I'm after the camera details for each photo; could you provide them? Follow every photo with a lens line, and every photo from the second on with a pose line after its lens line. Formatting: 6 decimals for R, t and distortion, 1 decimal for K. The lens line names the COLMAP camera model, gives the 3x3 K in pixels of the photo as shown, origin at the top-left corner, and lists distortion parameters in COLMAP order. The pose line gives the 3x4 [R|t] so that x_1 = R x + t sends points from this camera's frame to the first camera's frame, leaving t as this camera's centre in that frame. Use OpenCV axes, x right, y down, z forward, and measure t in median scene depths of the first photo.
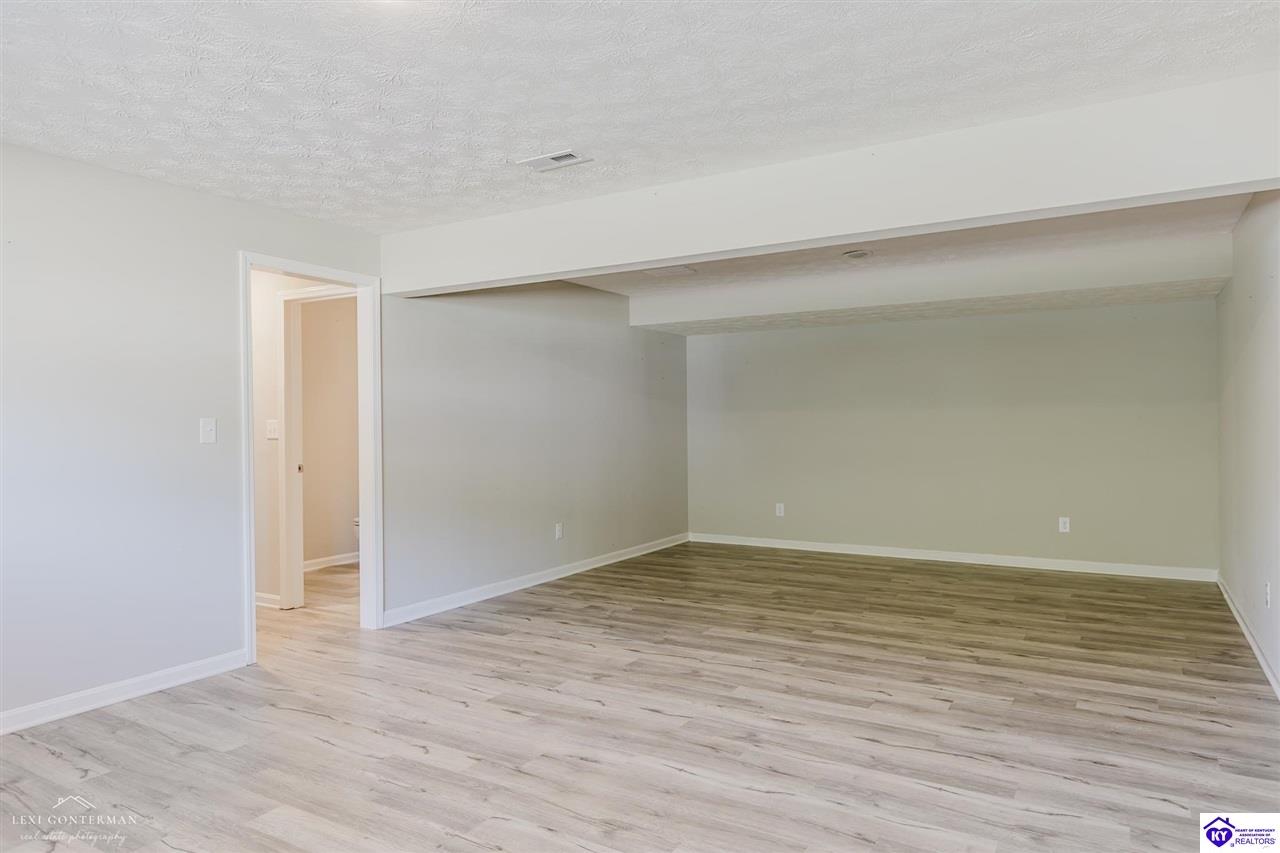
lens RADIAL K [[819.4, 0, 639.4], [0, 819.4, 426.0], [0, 0, 1]] dist [-0.004188, -0.009390]
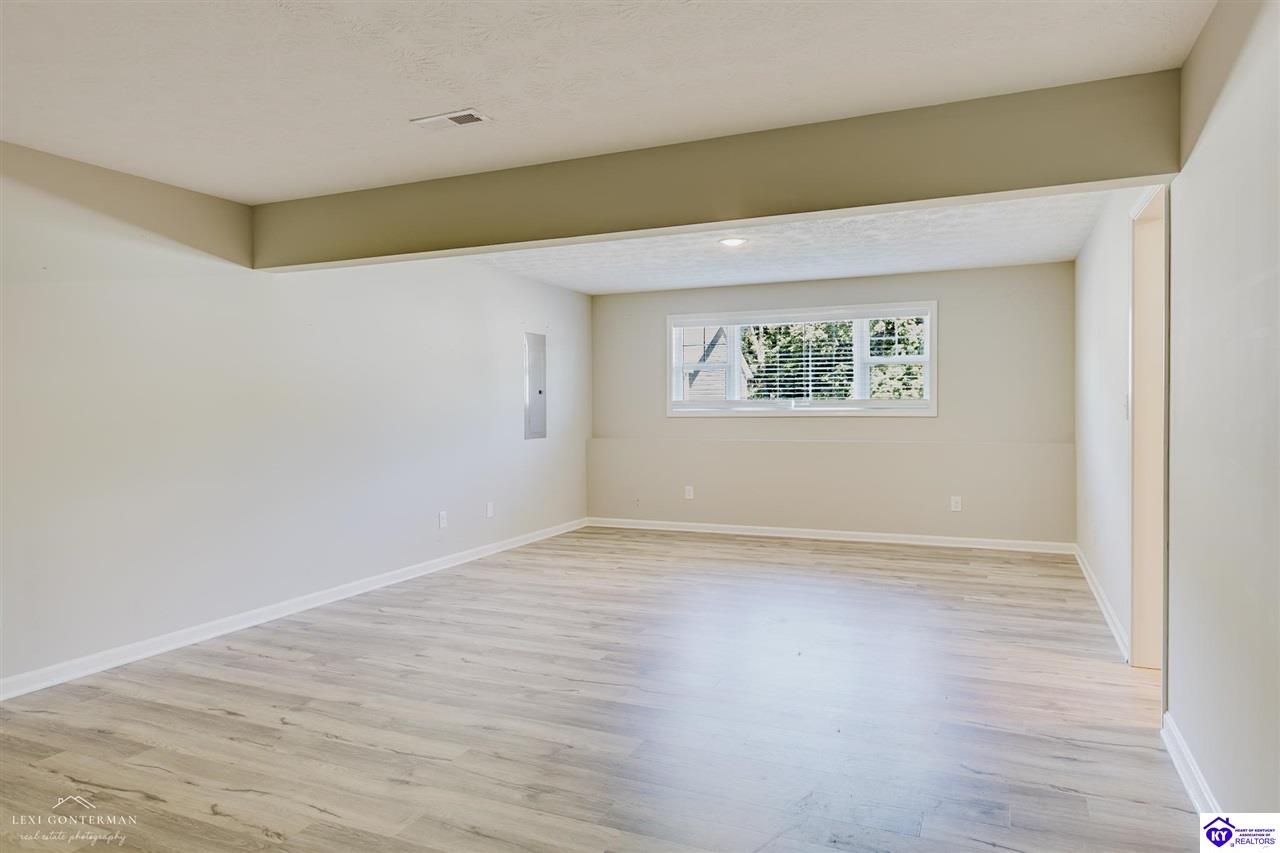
lens RADIAL K [[819.4, 0, 639.5], [0, 819.4, 422.4], [0, 0, 1]] dist [-0.004188, -0.009390]
pose [[-0.992496, 0.019134, -0.120773, 0.181667], [0.016392, 0.999586, 0.023655, -0.009160], [0.121176, 0.021498, -0.992398, 1.939356]]
